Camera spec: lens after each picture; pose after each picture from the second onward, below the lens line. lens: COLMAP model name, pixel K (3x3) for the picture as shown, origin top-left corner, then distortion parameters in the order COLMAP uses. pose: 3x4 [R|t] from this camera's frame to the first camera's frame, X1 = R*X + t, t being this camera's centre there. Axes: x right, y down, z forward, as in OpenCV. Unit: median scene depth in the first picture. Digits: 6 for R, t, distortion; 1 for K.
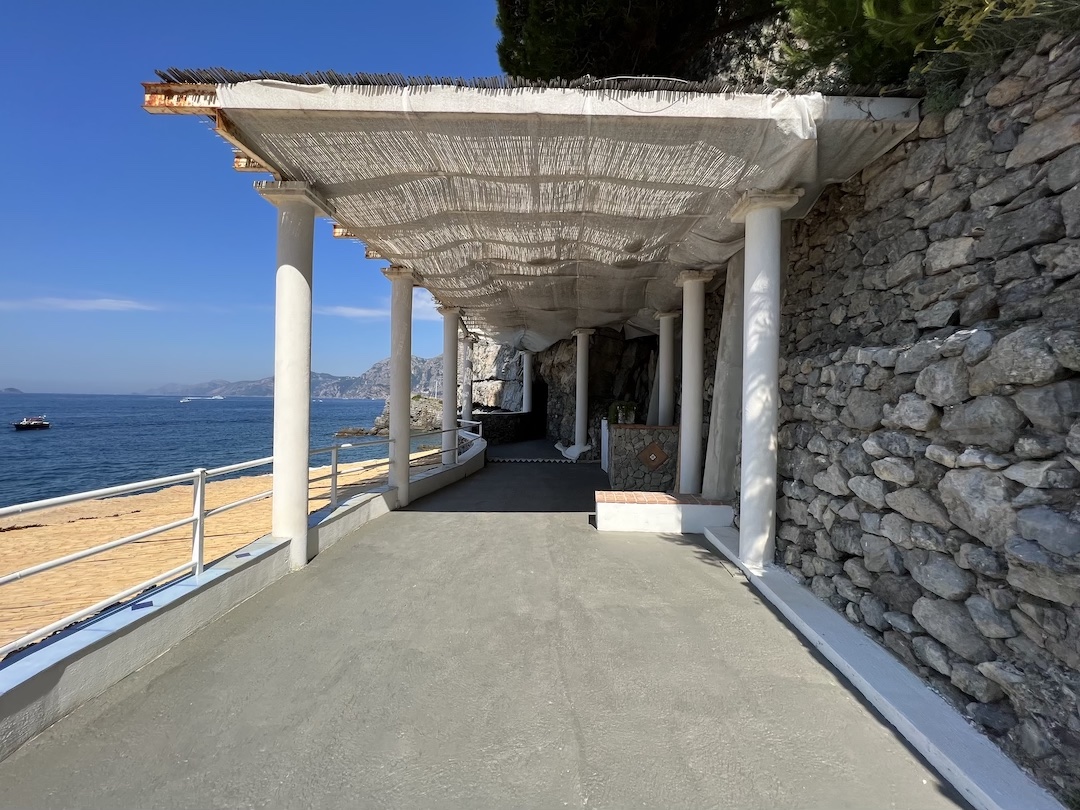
lens RADIAL K [[433.1, 0, 538.8], [0, 433.1, 406.7], [0, 0, 1]] dist [-0.000001, 0.000502]
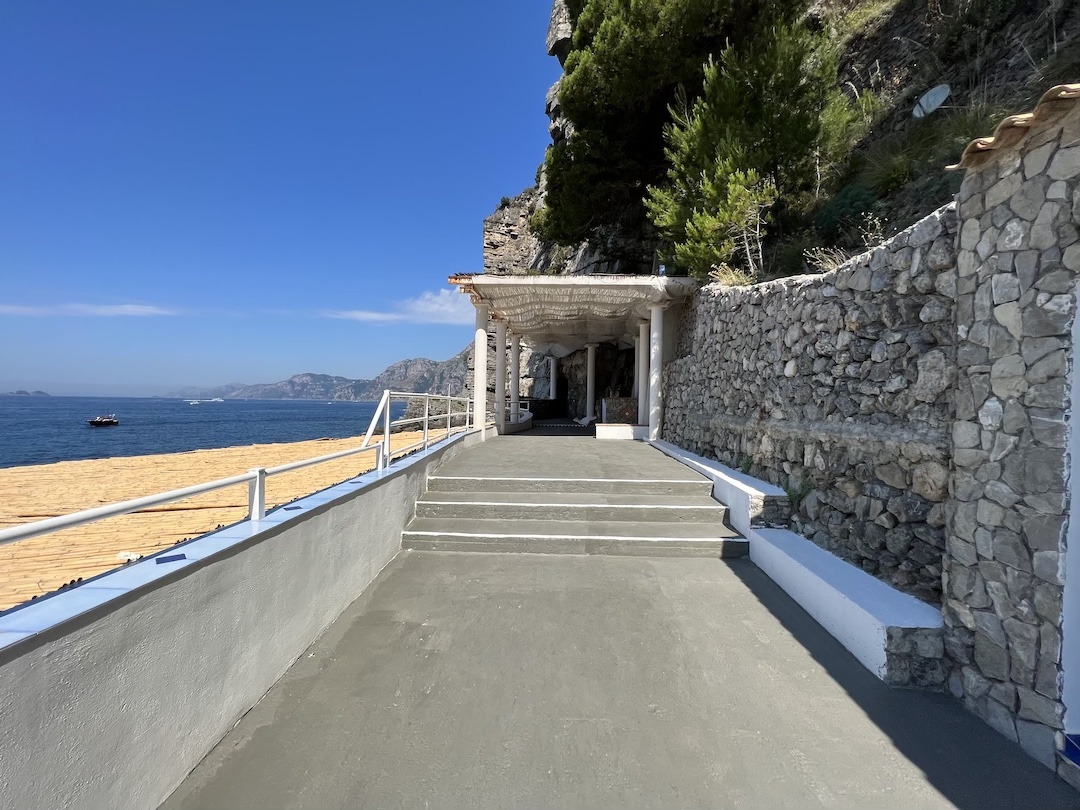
lens RADIAL K [[433.1, 0, 538.8], [0, 433.1, 406.7], [0, 0, 1]] dist [-0.000001, 0.000502]
pose [[0.999644, -0.000071, -0.026667, -0.047941], [-0.000095, 0.999981, -0.006215, 0.060857], [0.026667, 0.006215, 0.999625, -0.579486]]
